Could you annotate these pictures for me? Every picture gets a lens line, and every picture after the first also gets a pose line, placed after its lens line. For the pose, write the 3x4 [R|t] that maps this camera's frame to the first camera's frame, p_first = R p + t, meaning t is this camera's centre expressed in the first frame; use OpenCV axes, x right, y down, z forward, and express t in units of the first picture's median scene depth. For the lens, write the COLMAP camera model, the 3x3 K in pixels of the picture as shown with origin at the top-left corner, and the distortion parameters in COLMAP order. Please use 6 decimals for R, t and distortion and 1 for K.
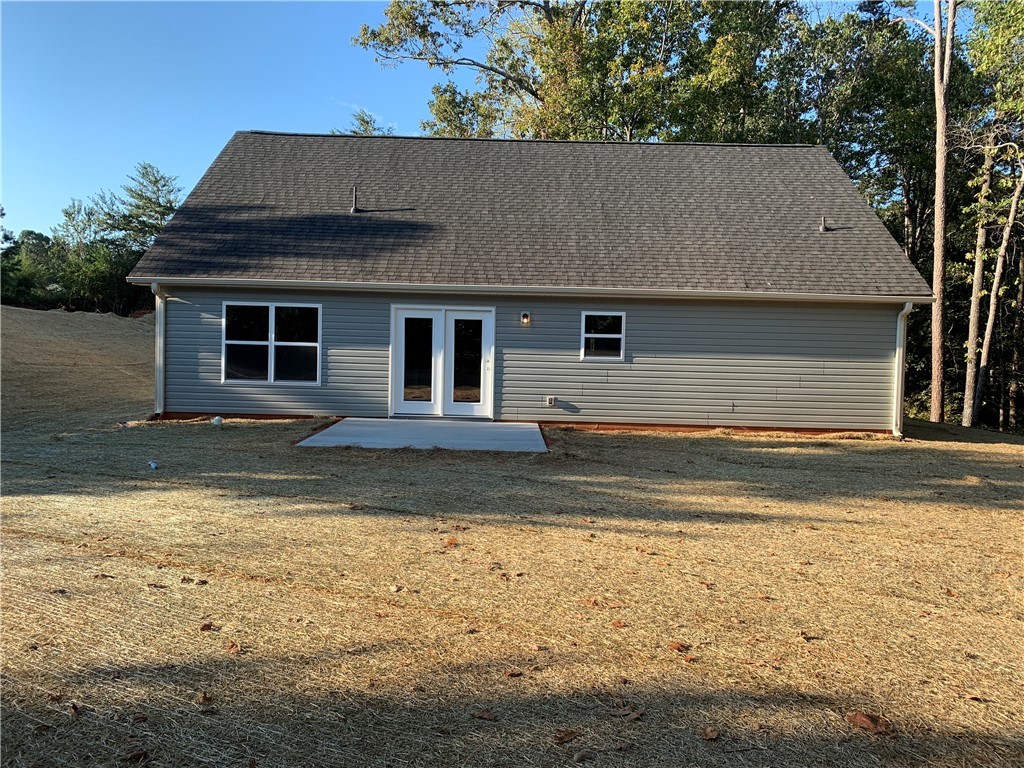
lens RADIAL K [[785.7, 0, 512.0], [0, 785.7, 384.0], [0, 0, 1]] dist [0.079478, -0.115868]
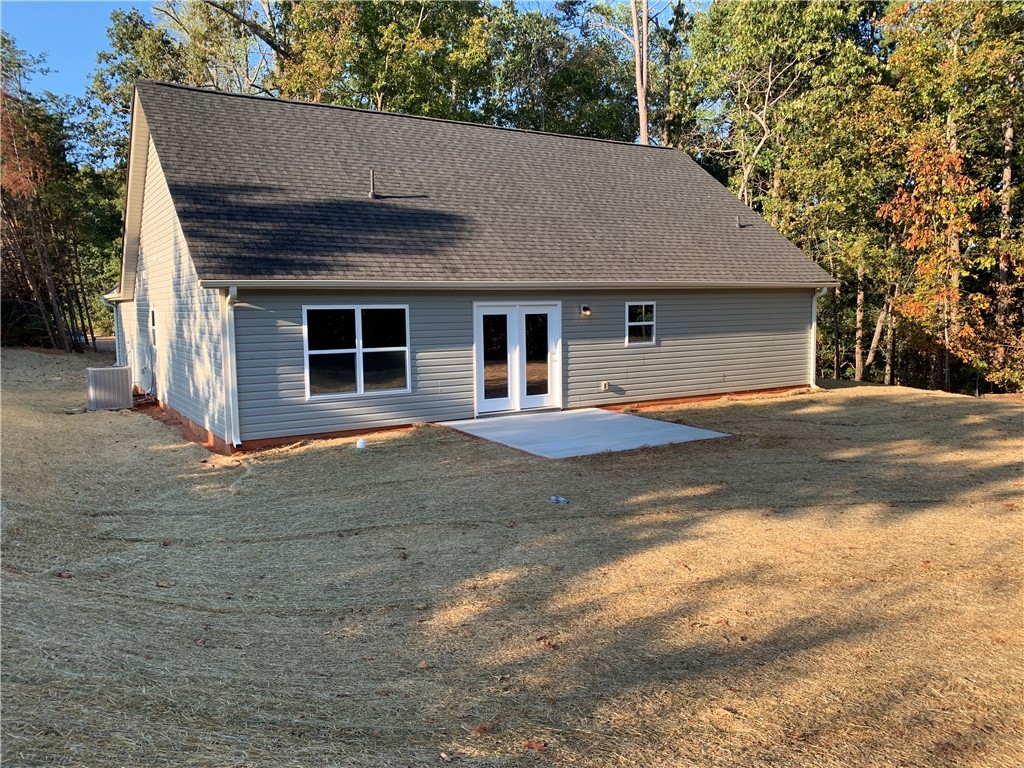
lens RADIAL K [[785.7, 0, 512.0], [0, 785.7, 384.0], [0, 0, 1]] dist [0.079478, -0.115868]
pose [[0.847760, -0.089582, 0.522761, -0.626747], [0.057467, 0.995345, 0.077372, -0.072700], [-0.527258, -0.035551, 0.848961, 0.148758]]
